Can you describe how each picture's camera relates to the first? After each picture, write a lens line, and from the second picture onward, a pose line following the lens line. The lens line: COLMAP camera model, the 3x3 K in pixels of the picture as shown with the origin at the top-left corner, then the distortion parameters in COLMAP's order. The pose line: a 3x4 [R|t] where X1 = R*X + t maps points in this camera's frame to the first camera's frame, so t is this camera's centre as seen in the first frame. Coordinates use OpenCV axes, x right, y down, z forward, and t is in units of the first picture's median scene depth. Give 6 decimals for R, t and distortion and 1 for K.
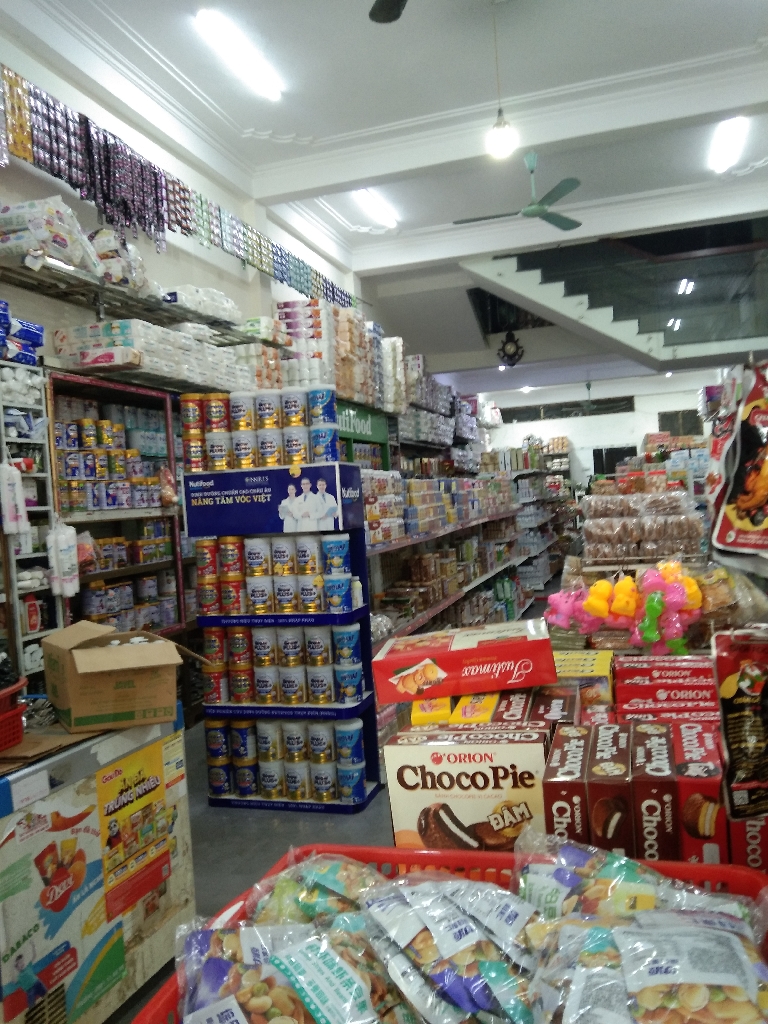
lens RADIAL K [[826.0, 0, 371.3], [0, 826.0, 517.9], [0, 0, 1]] dist [0.027771, -0.008097]
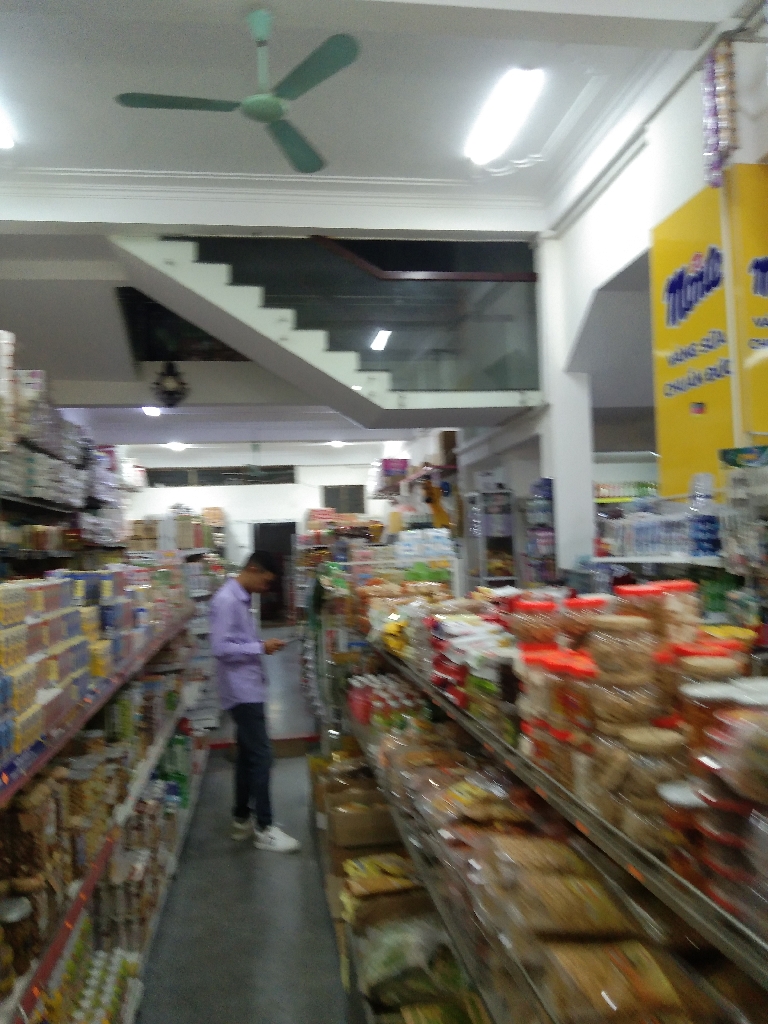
lens RADIAL K [[826.0, 0, 371.3], [0, 826.0, 517.9], [0, 0, 1]] dist [0.027771, -0.008097]
pose [[0.901500, 0.047802, 0.430131, 0.018430], [-0.009832, 0.995887, -0.090070, -0.021143], [-0.432668, 0.076970, 0.898262, 0.291485]]
